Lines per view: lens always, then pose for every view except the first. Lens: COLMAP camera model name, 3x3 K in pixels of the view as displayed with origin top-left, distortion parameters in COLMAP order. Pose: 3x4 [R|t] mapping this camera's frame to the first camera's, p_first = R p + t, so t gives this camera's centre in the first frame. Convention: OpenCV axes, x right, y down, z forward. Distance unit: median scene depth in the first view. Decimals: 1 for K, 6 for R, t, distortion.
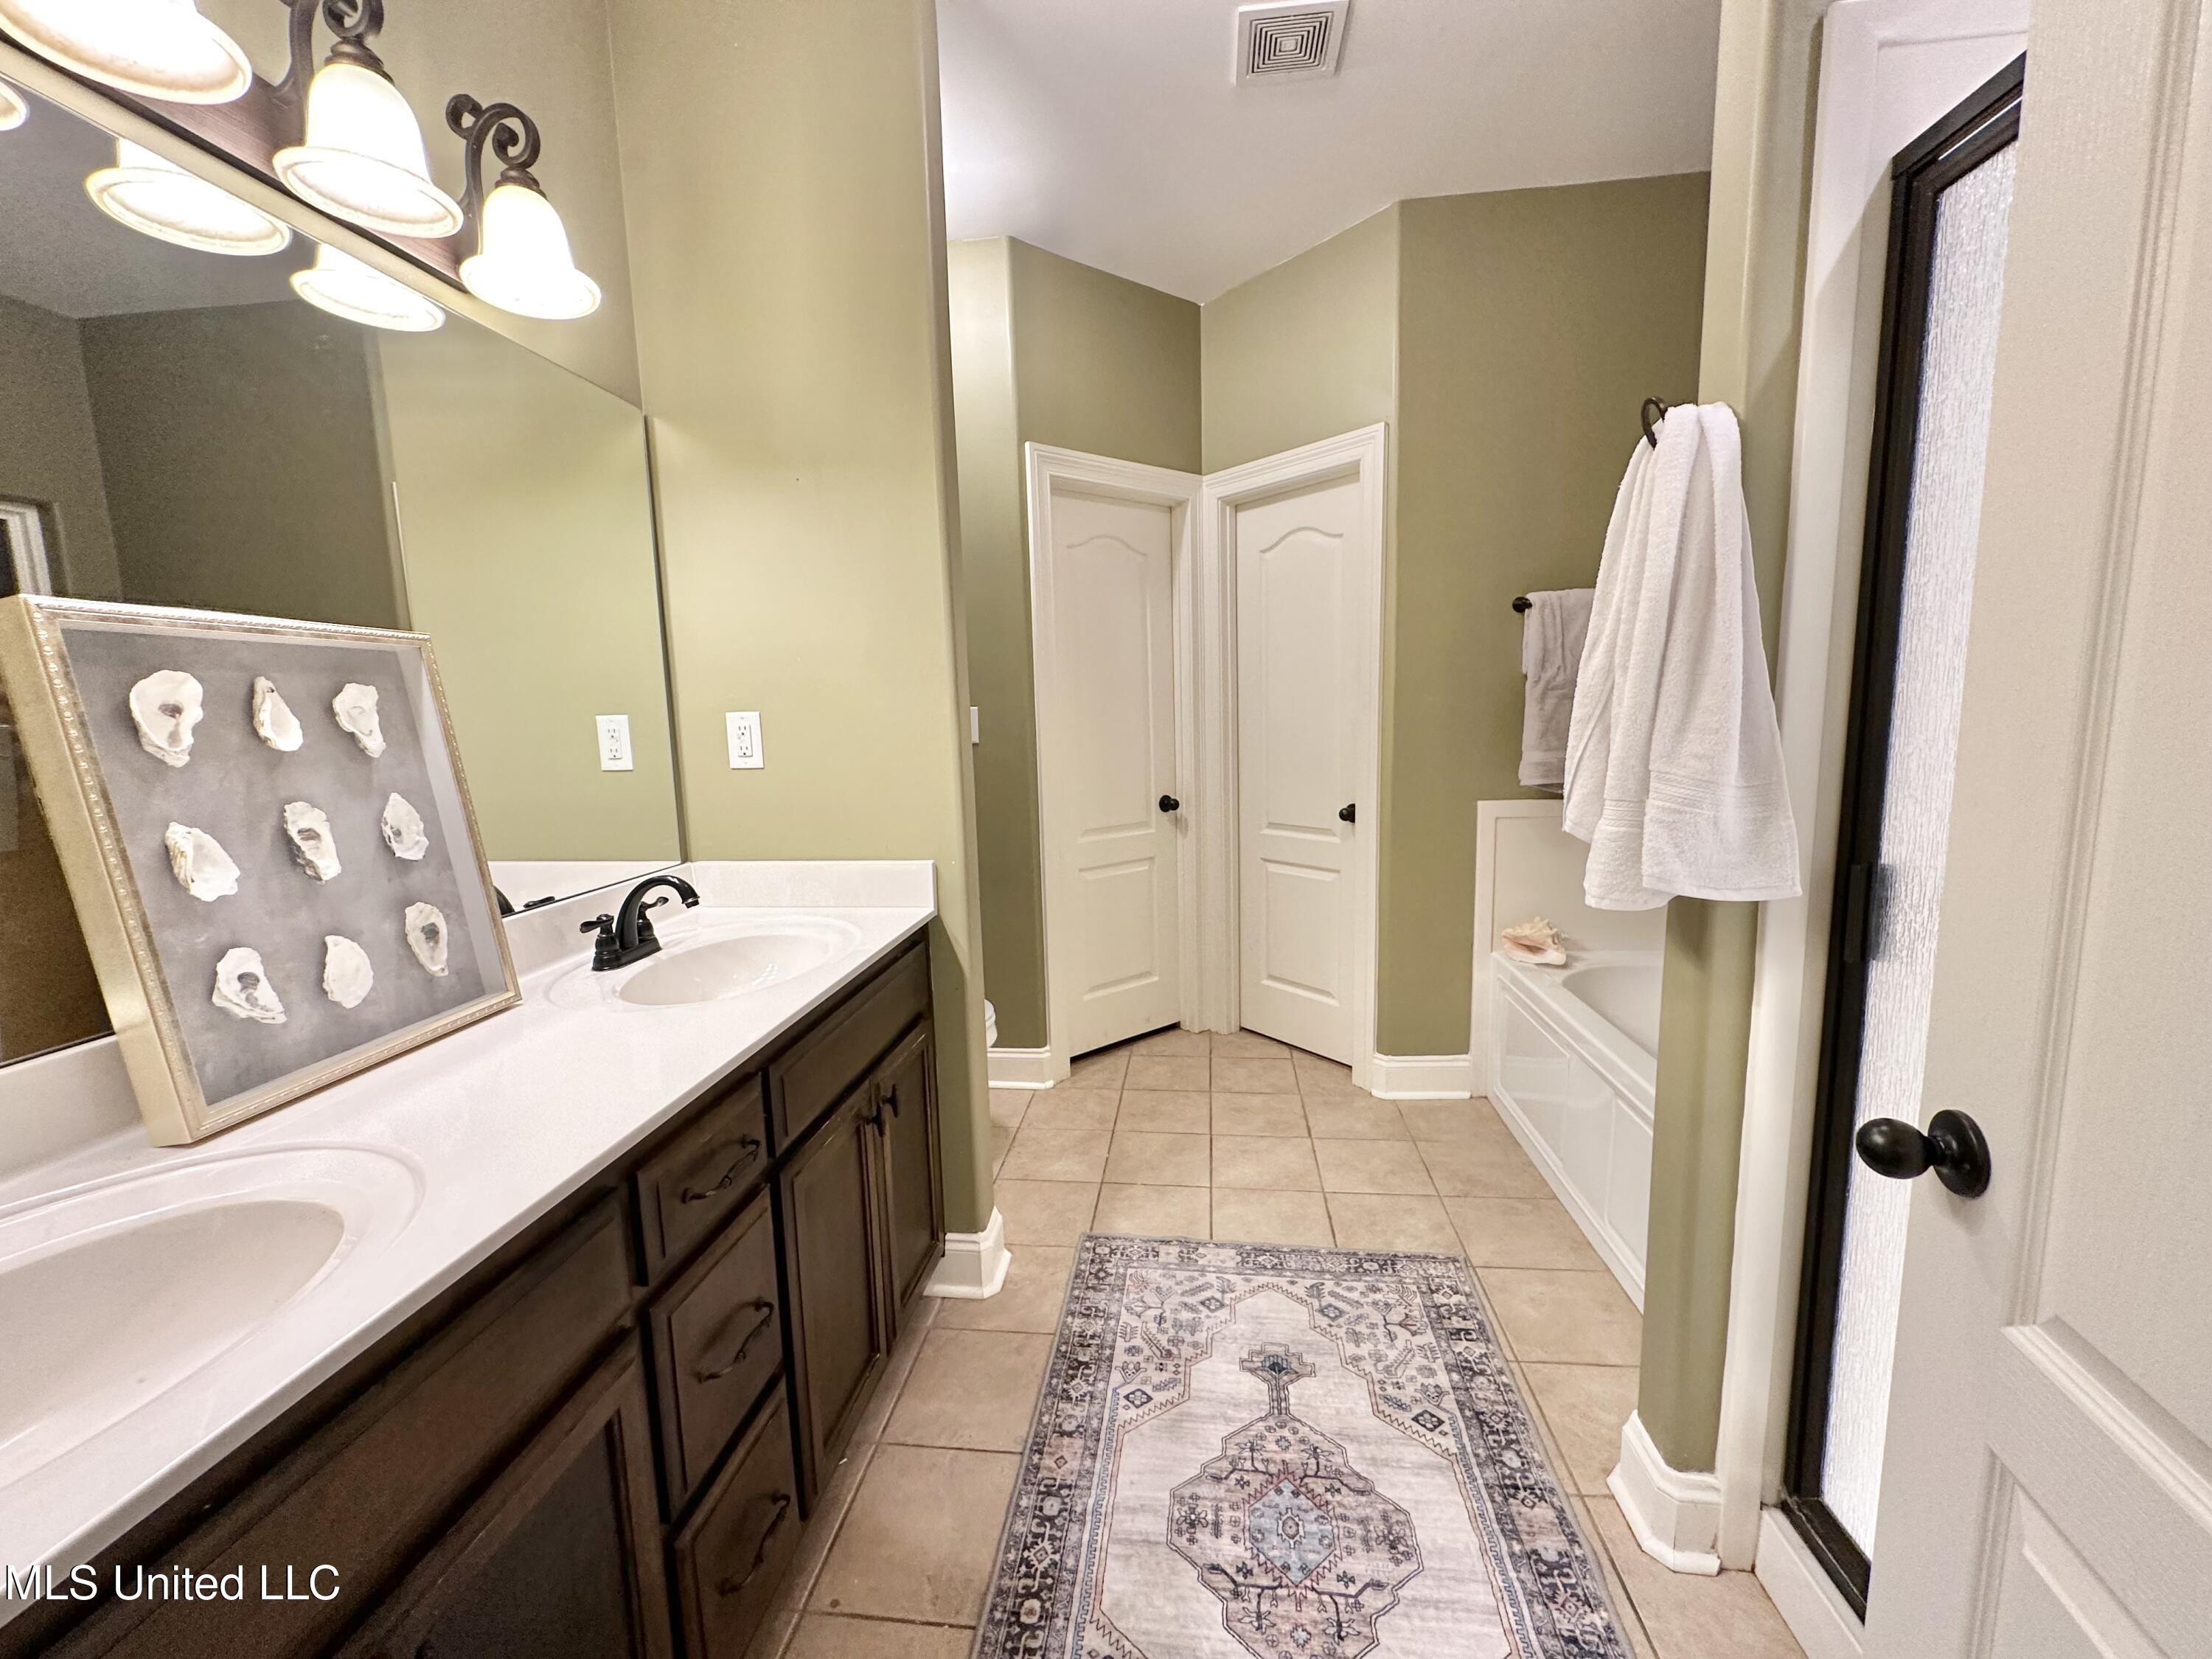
lens RADIAL K [[879.9, 0, 1104.0], [0, 879.9, 825.4], [0, 0, 1]] dist [-0.002840, 0.000801]
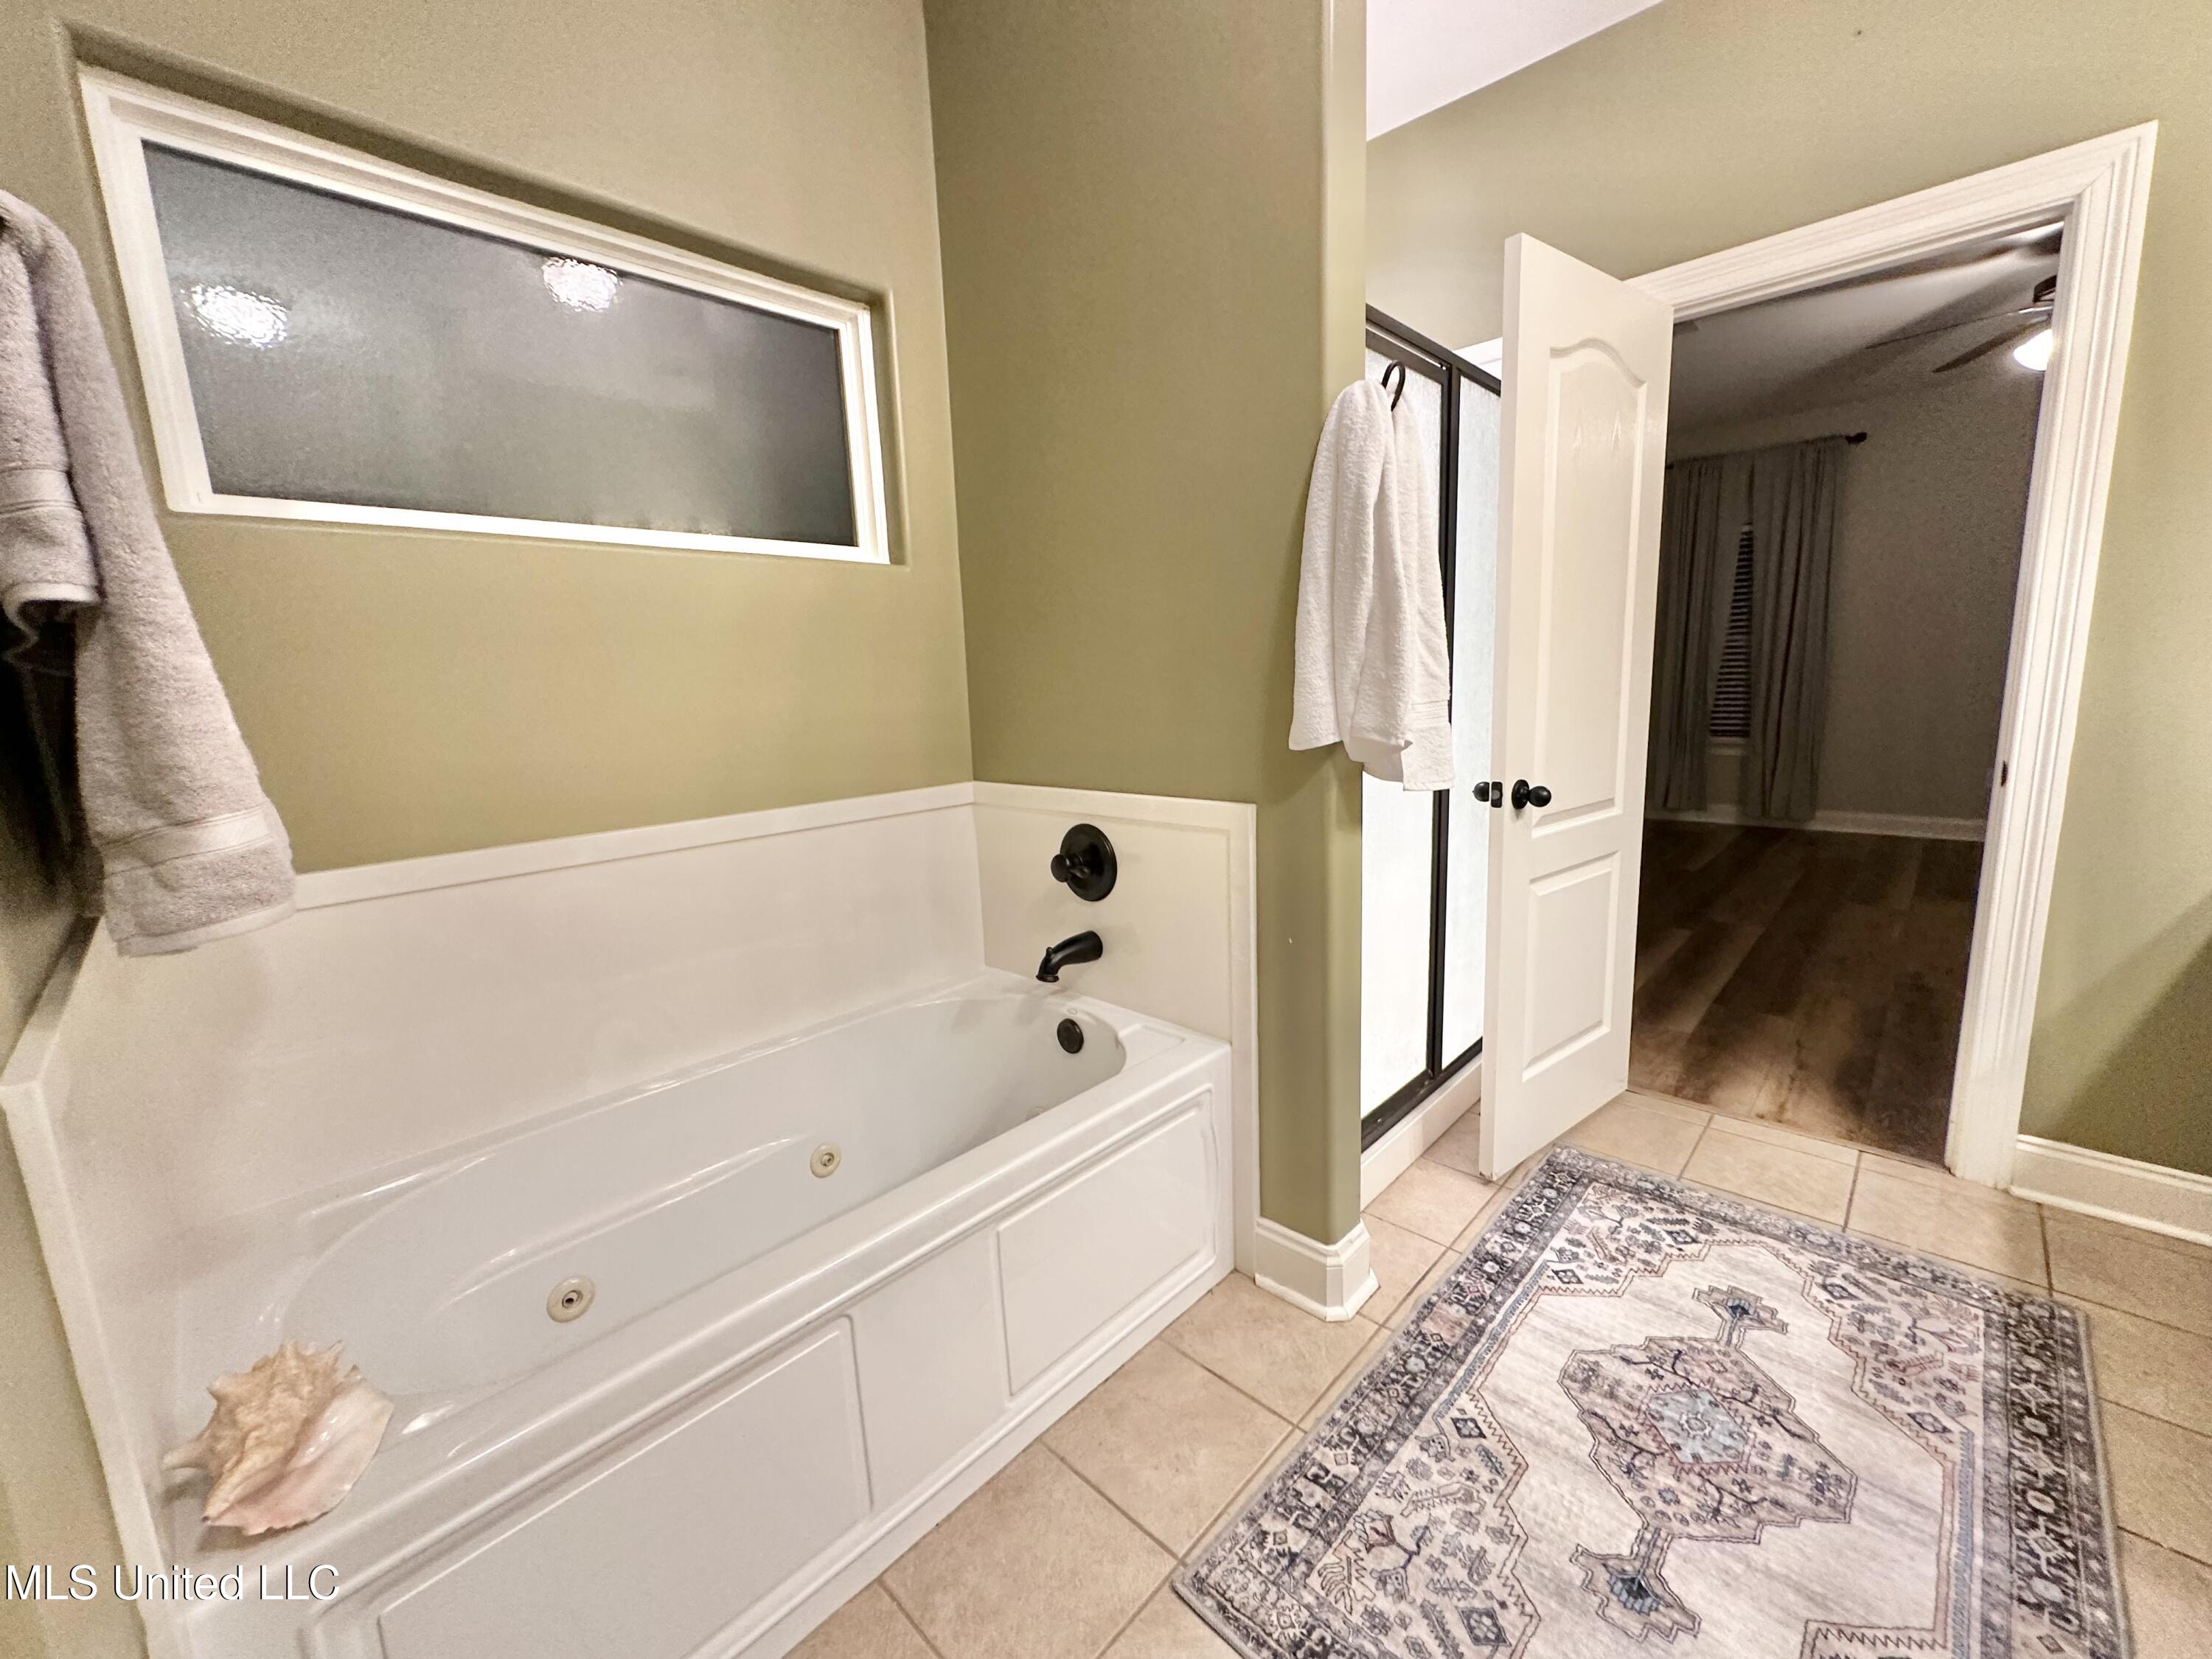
lens RADIAL K [[879.9, 0, 1105.0], [0, 879.9, 831.2], [0, 0, 1]] dist [-0.002840, 0.000801]
pose [[-0.794004, -0.042029, 0.606458, 0.154513], [0.146907, 0.954774, 0.258506, -0.192172], [-0.589895, 0.294347, -0.751920, 1.794510]]
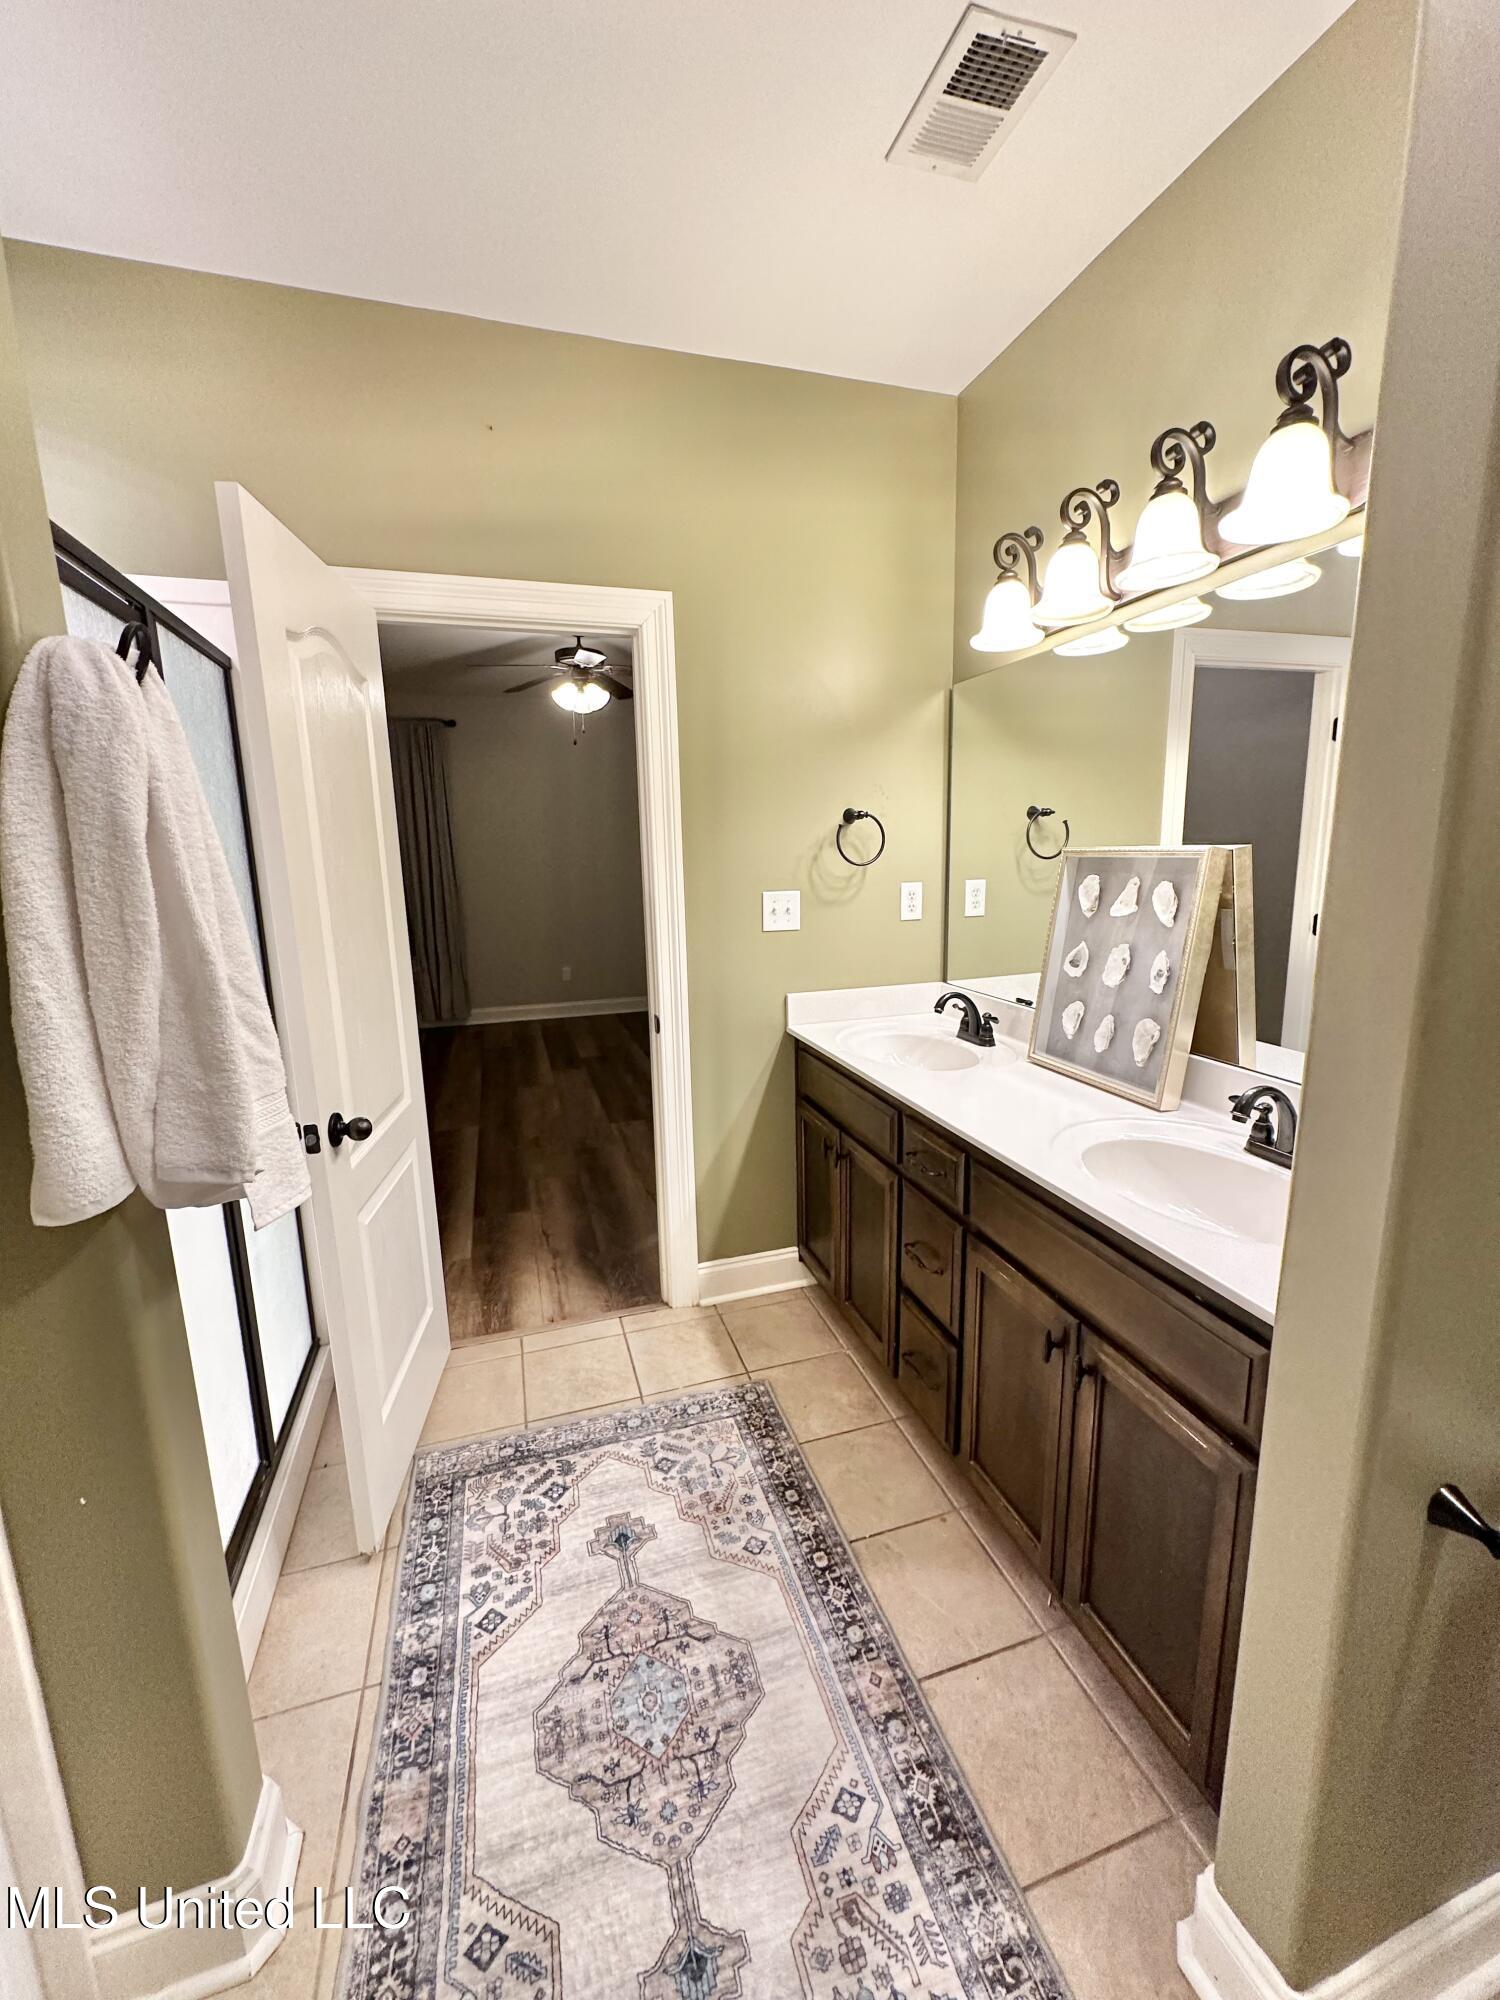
lens RADIAL K [[795.6, 0, 748.2], [0, 795.6, 998.6], [0, 0, 1]] dist [-0.002840, 0.000801]
pose [[-0.911264, 0.122022, -0.393330, 0.350304], [-0.009487, 0.948622, 0.316270, -0.309169], [0.411713, 0.291937, -0.863287, 1.508428]]
